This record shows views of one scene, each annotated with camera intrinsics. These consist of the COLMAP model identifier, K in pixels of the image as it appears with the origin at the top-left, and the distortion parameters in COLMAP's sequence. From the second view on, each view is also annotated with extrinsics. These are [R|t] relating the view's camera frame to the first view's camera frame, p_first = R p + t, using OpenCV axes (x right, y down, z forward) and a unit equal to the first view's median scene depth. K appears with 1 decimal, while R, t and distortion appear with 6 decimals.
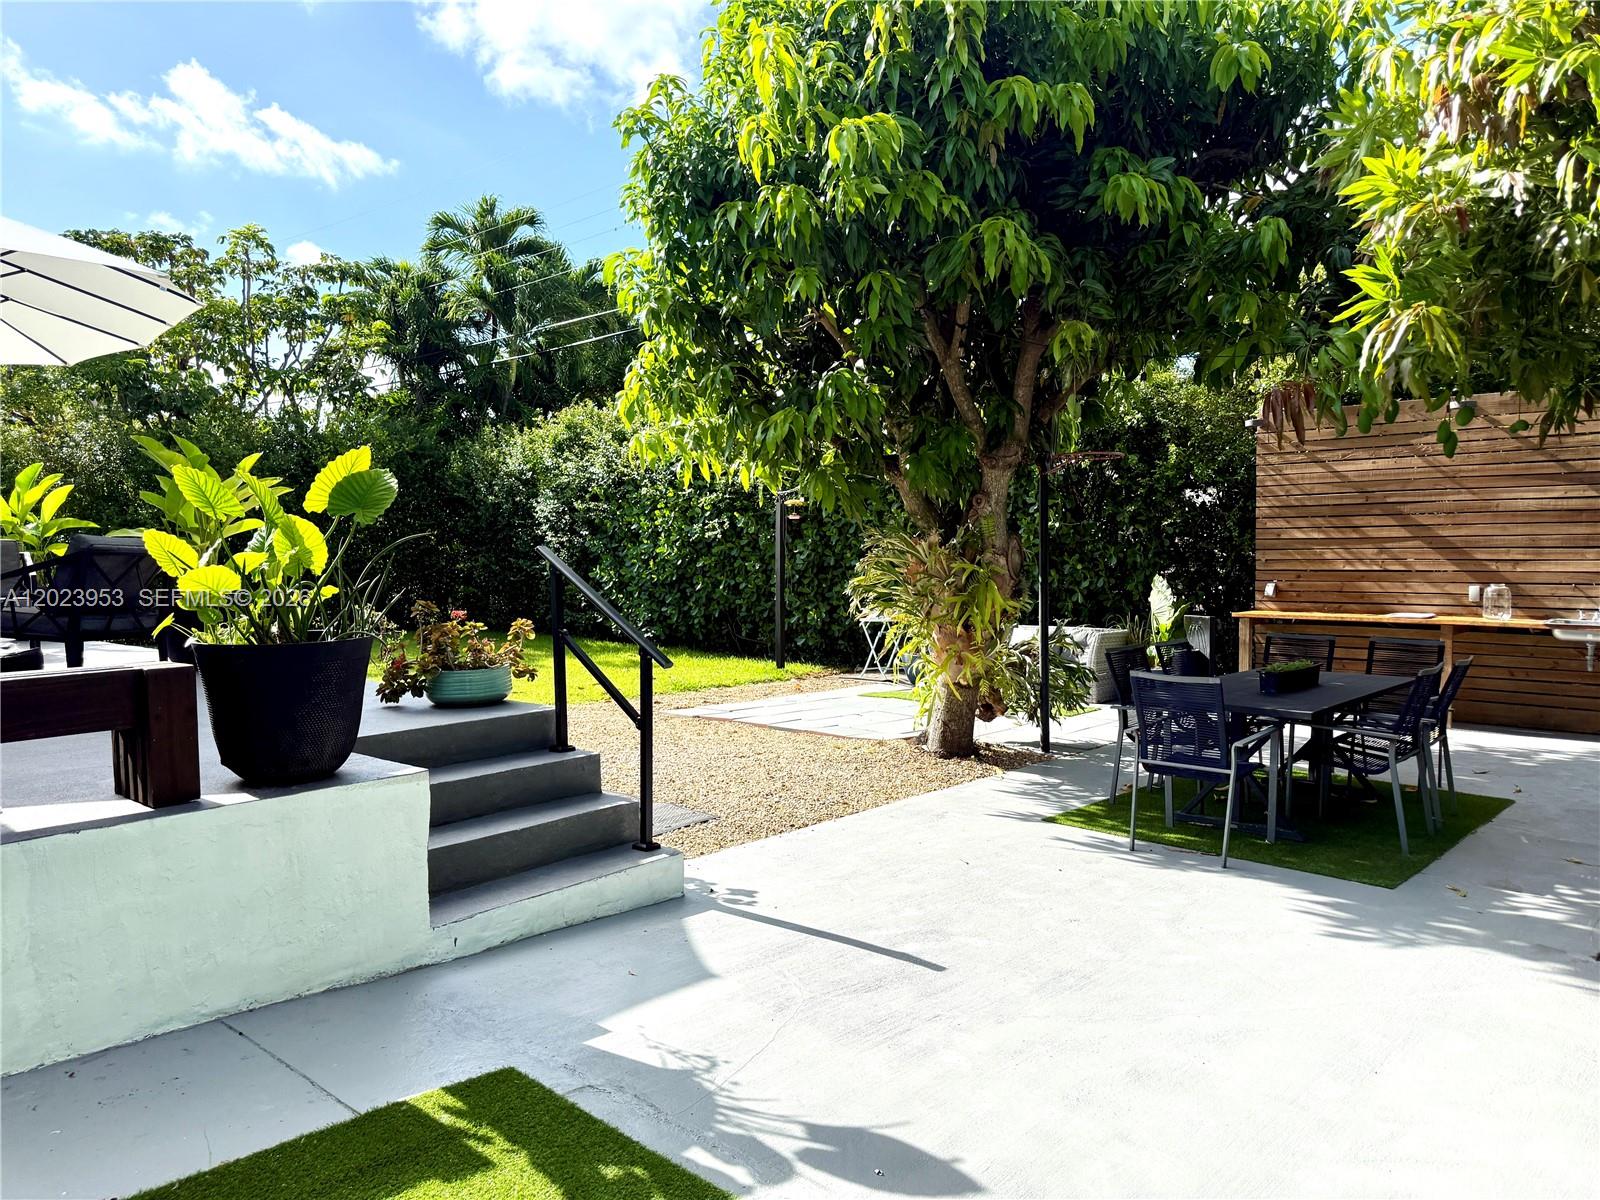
lens RADIAL K [[1133.6, 0, 800.0], [0, 1133.6, 600.0], [0, 0, 1]] dist [-0.004917, -0.161431]
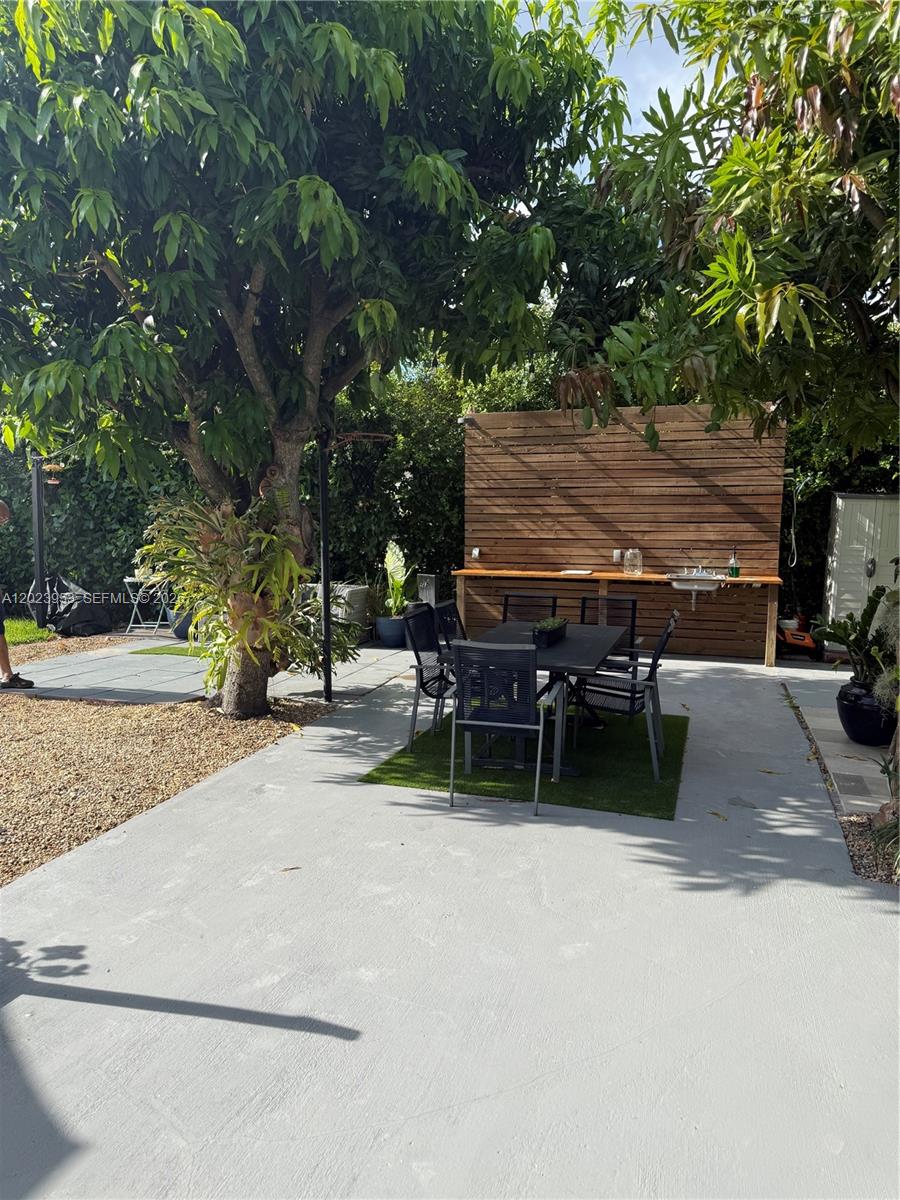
lens RADIAL K [[789.0, 0, 450.0], [0, 789.0, 600.0], [0, 0, 1]] dist [0.030670, -0.041512]
pose [[0.878662, -0.032171, 0.476359, -0.046636], [0.001939, 0.997959, 0.063821, -0.015566], [-0.477440, -0.055154, 0.876932, 0.263813]]
